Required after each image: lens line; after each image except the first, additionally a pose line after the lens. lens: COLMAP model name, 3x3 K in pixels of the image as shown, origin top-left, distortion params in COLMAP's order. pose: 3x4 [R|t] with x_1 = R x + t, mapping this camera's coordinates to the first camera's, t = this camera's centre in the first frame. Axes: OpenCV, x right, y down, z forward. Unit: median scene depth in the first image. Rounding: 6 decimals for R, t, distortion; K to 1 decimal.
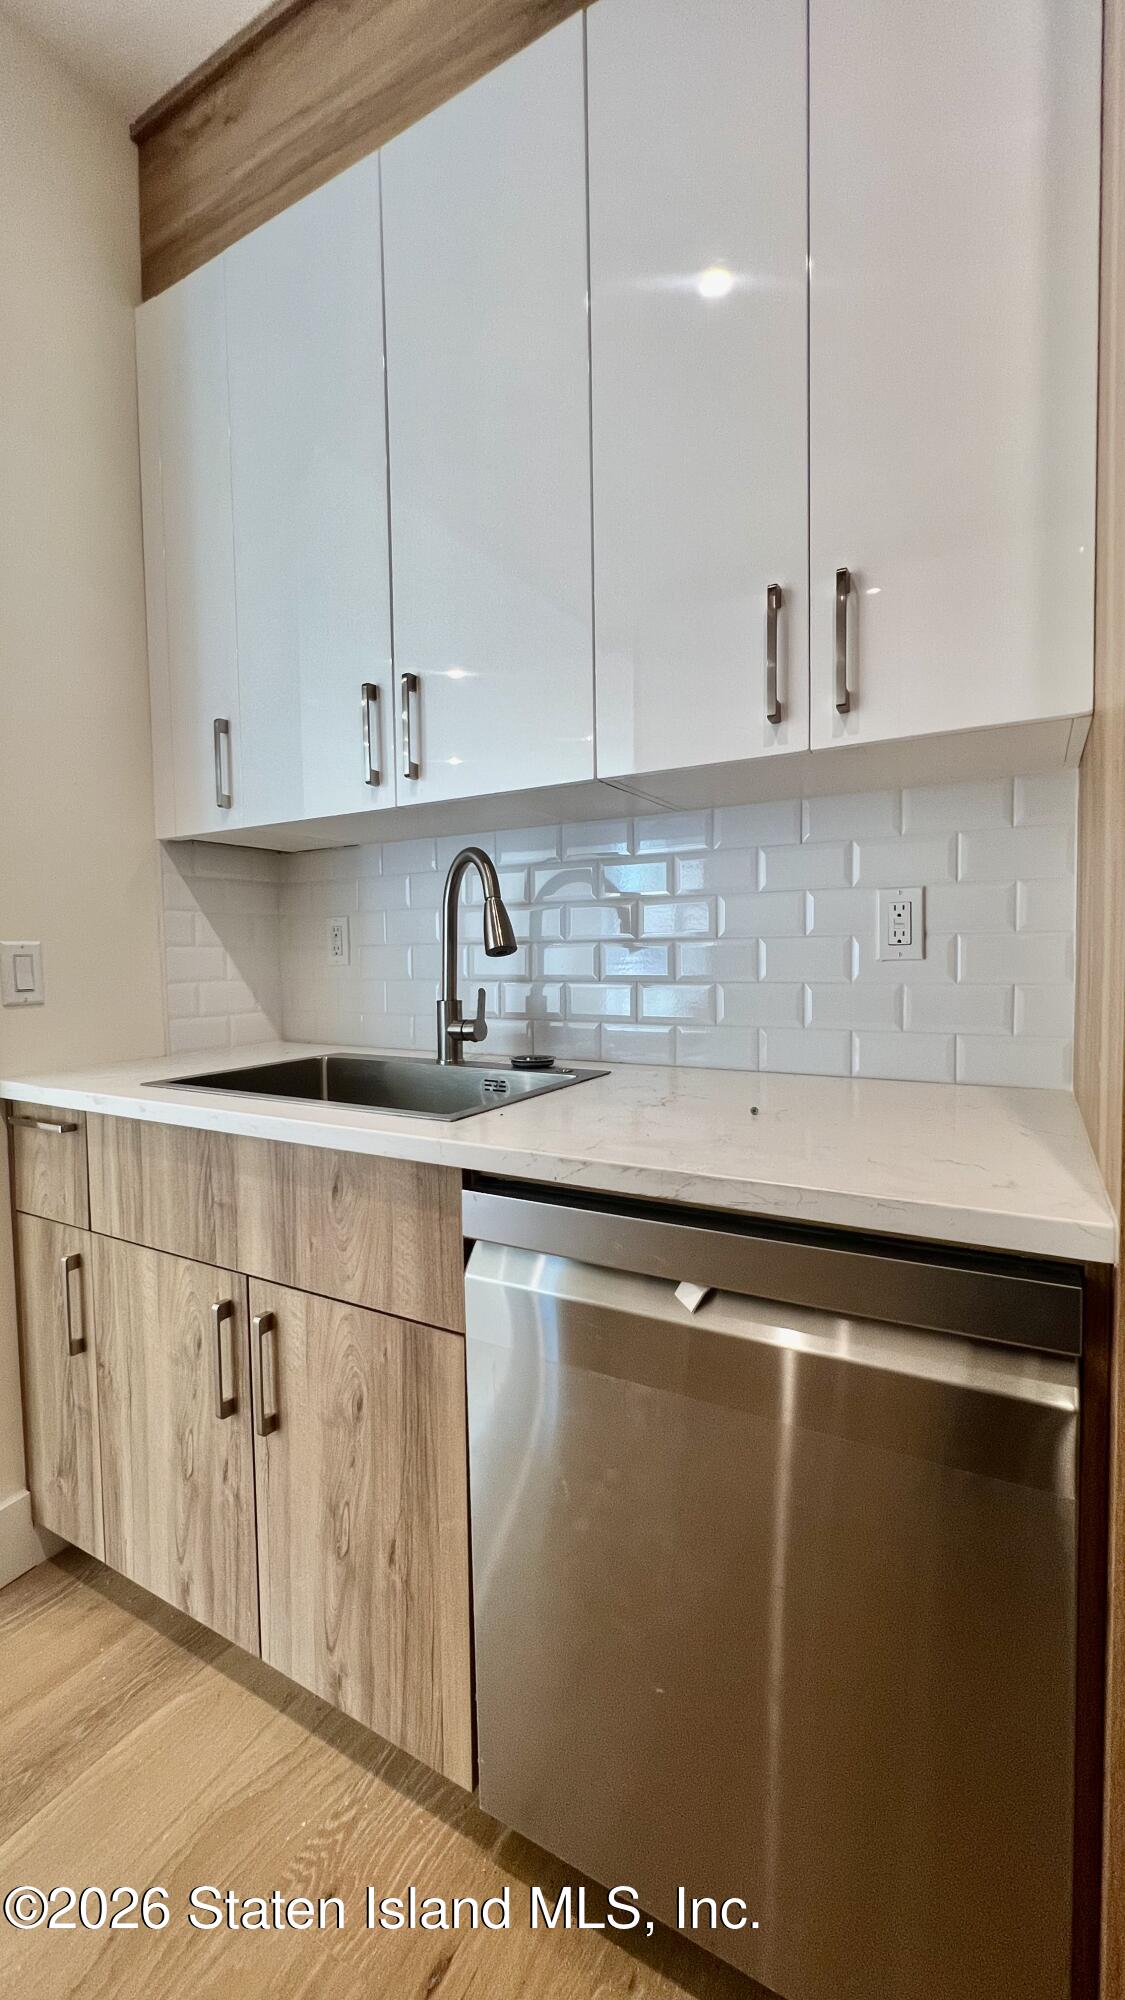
lens RADIAL K [[802.8, 0, 559.6], [0, 802.8, 1001.5], [0, 0, 1]] dist [0.001637, 0.000065]
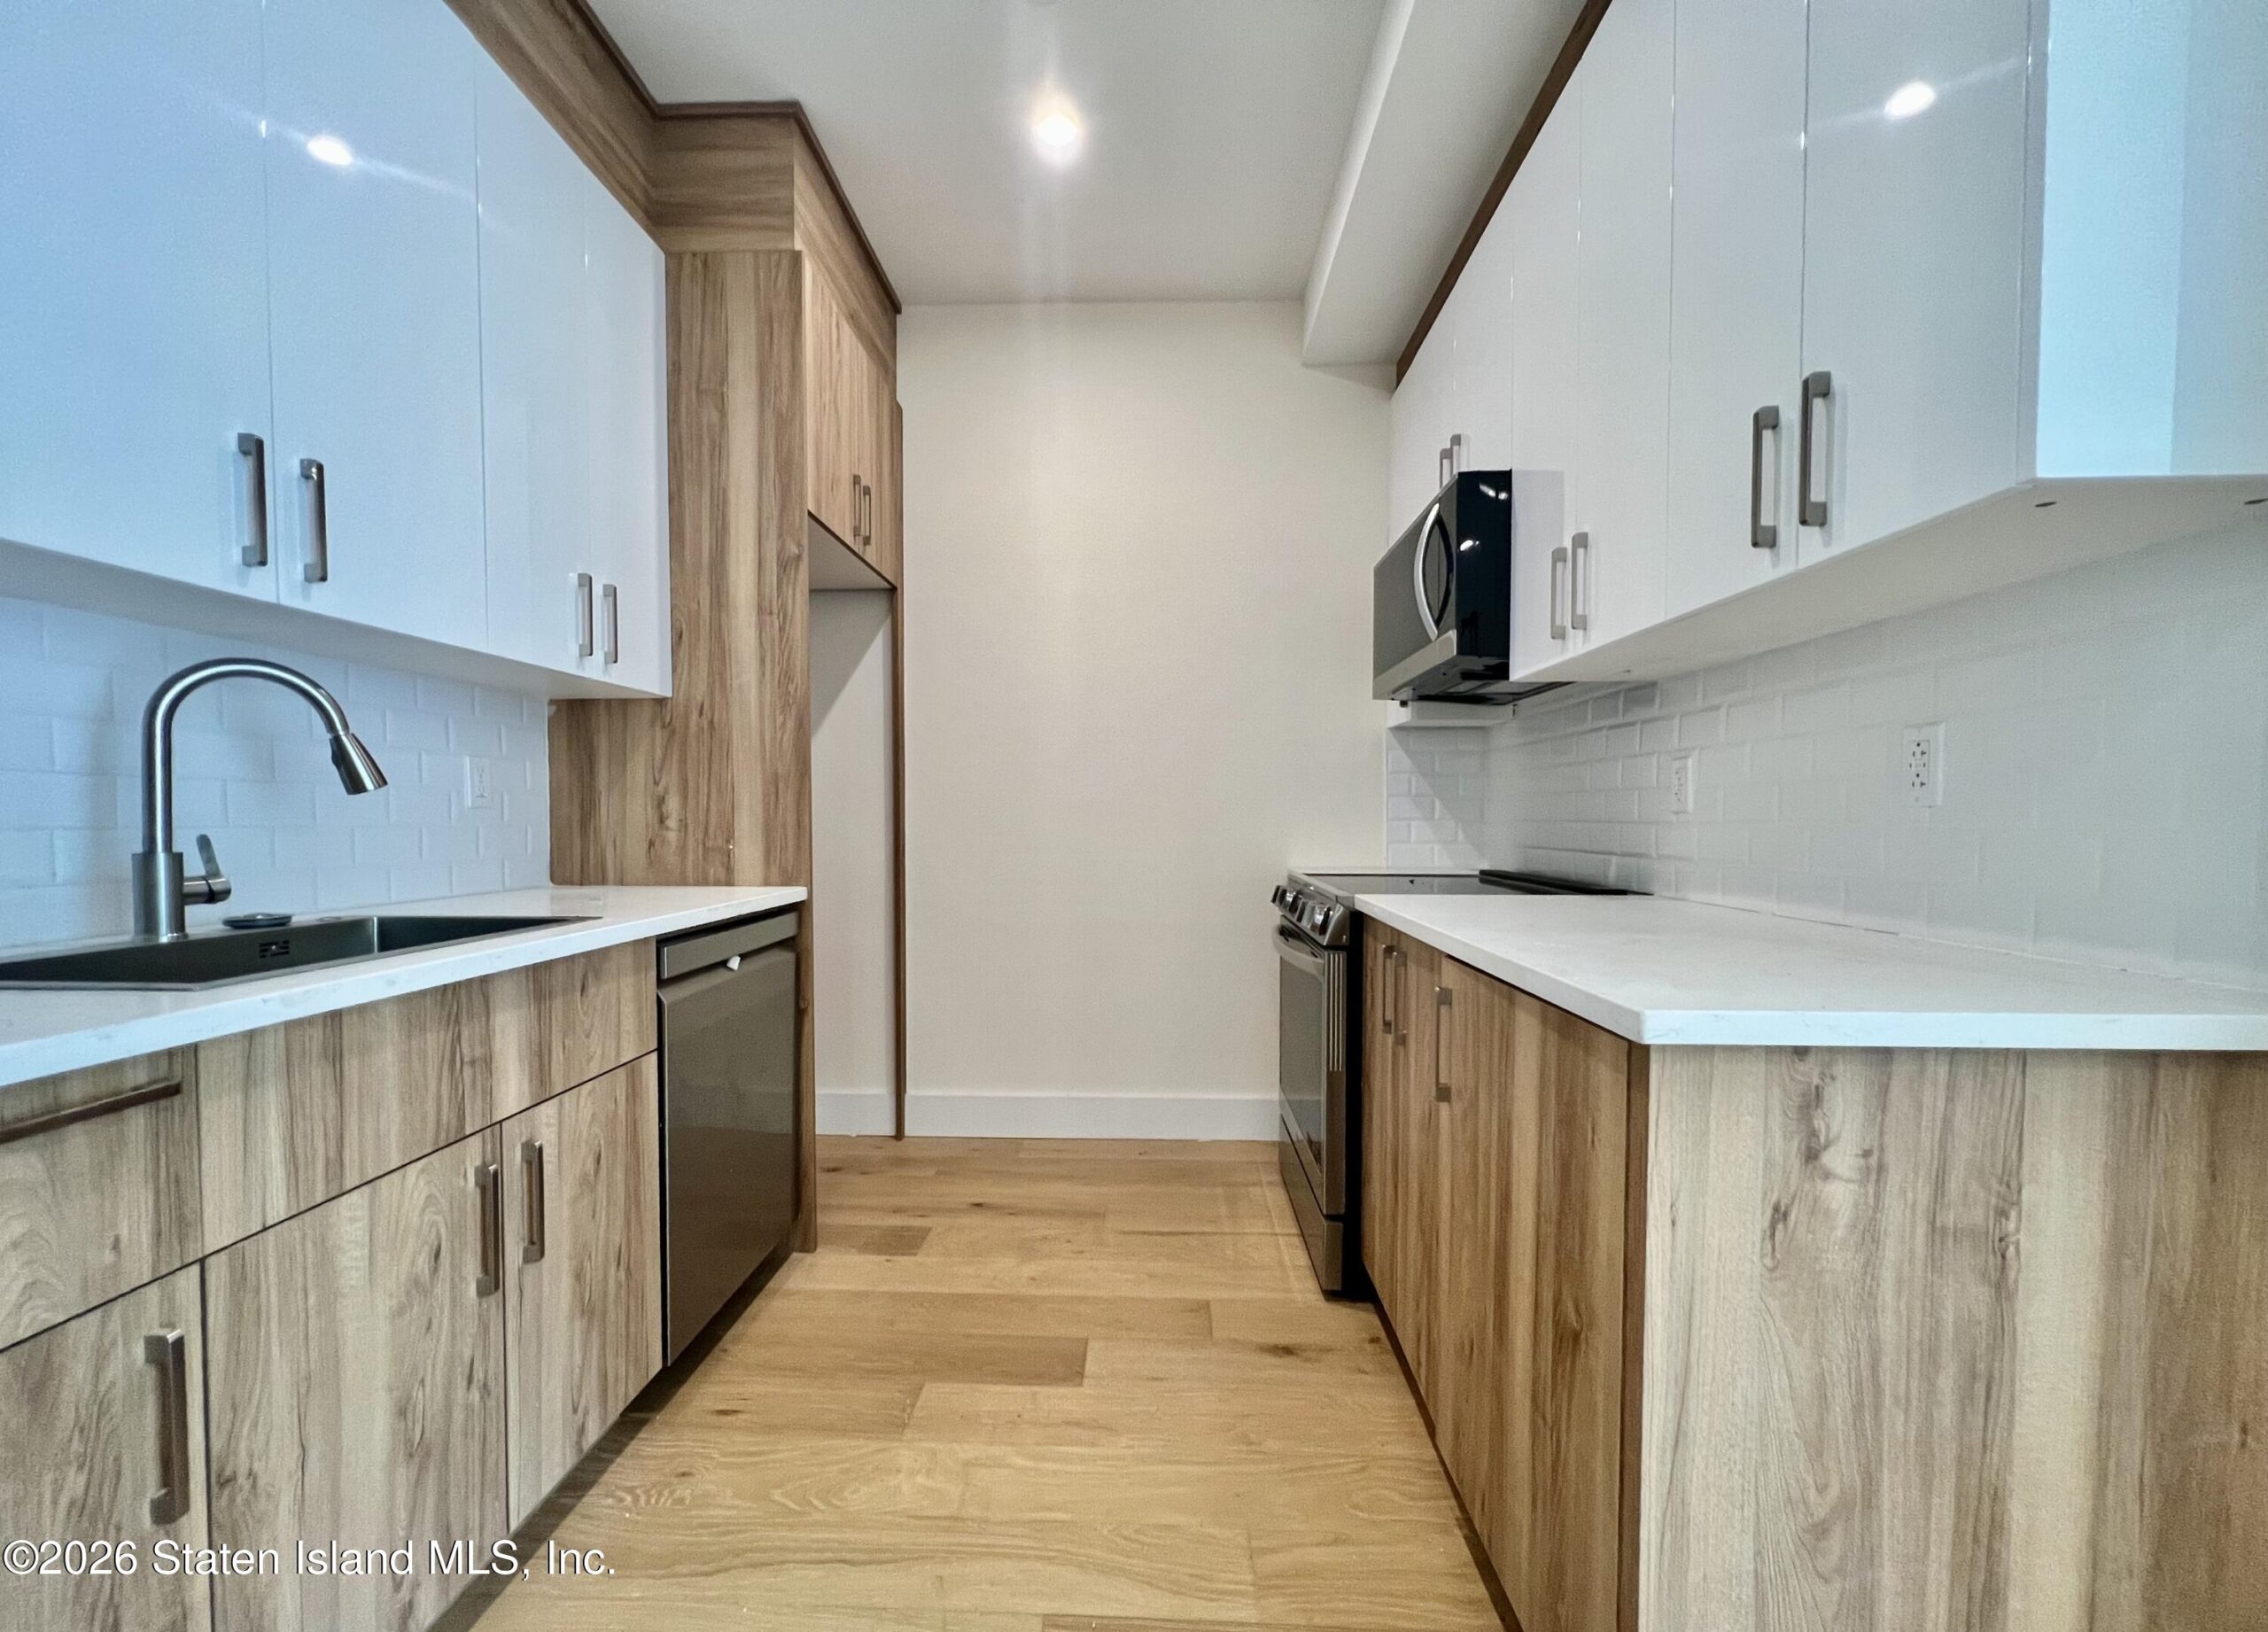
lens RADIAL K [[947.3, 0, 1123.1], [0, 947.3, 825.8], [0, 0, 1]] dist [0.003152, 0.000545]
pose [[-0.461090, 0.004334, 0.887343, -1.674569], [0.058650, 0.997950, 0.025602, 0.005031], [-0.885413, 0.063847, -0.460400, 0.815550]]
